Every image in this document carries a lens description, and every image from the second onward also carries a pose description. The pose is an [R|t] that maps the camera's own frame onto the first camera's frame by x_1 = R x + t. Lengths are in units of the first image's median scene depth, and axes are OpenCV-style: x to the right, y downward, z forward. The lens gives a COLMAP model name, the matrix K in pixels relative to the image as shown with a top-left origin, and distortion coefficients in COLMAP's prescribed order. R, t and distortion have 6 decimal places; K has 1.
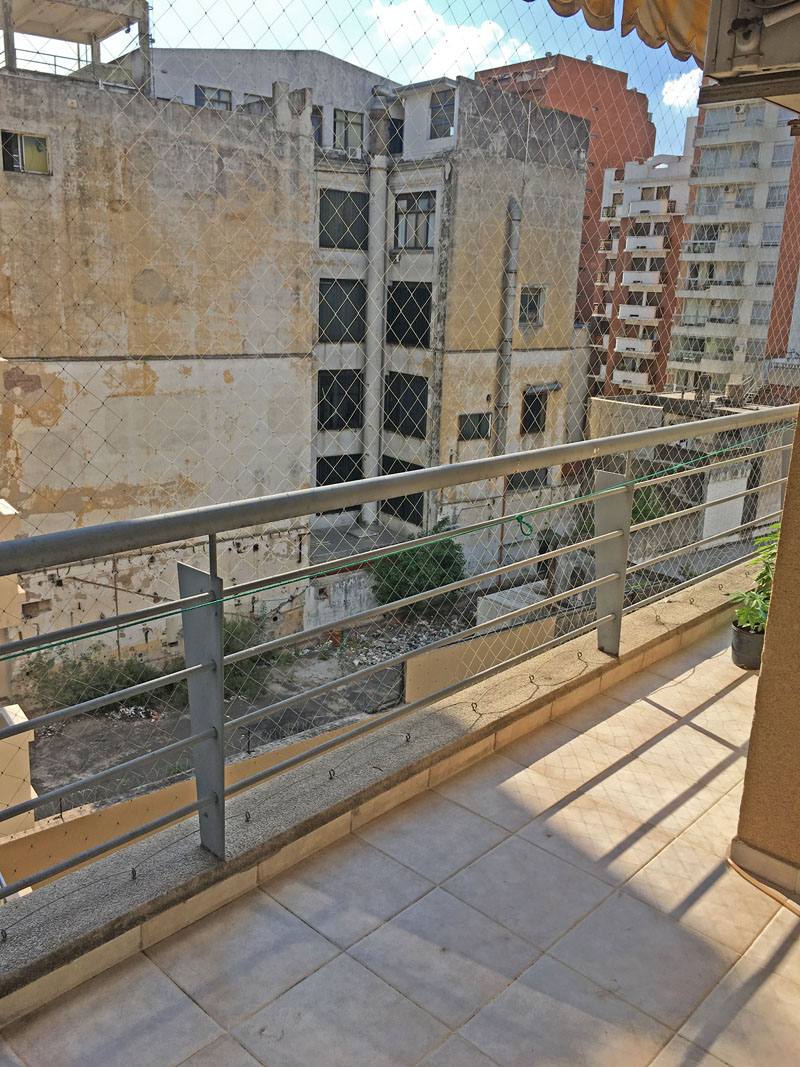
lens RADIAL K [[916.6, 0, 399.3], [0, 916.6, 529.3], [0, 0, 1]] dist [0.065798, -0.050708]
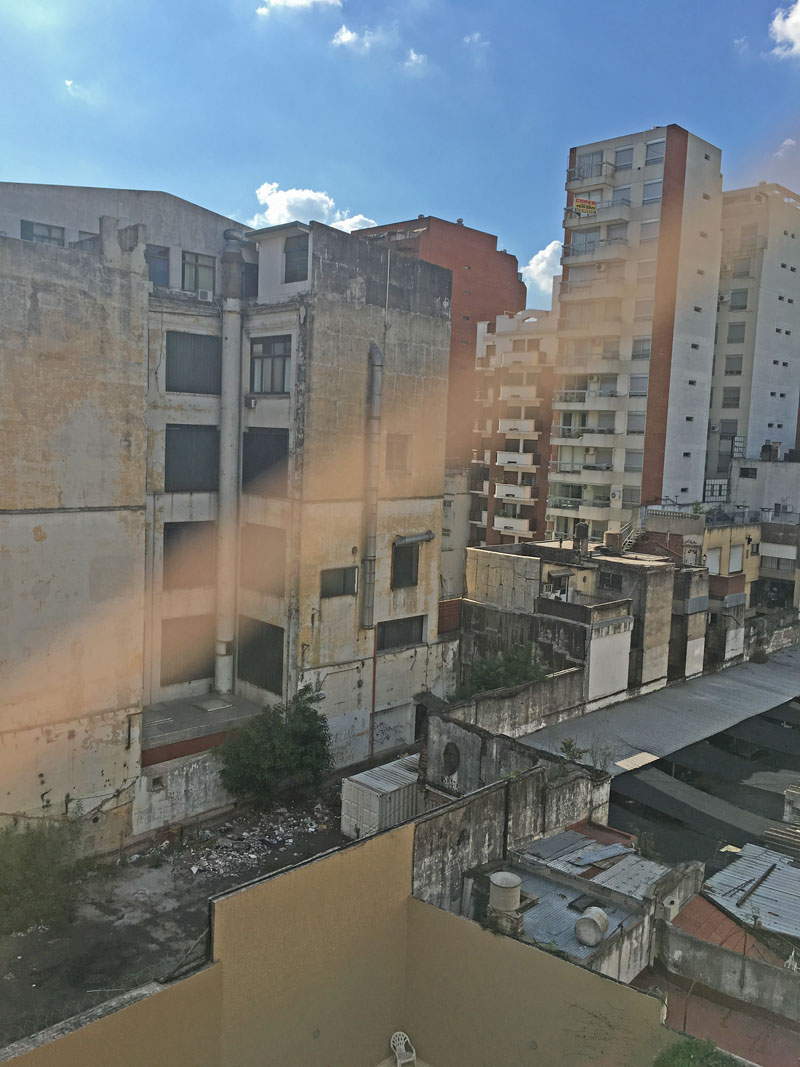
lens RADIAL K [[916.6, 0, 402.9], [0, 916.6, 532.7], [0, 0, 1]] dist [0.065798, -0.050708]
pose [[0.993607, -0.010728, 0.112385, 0.043546], [0.027328, 0.988725, -0.147228, -0.024768], [-0.109538, 0.149358, 0.982697, 0.092694]]
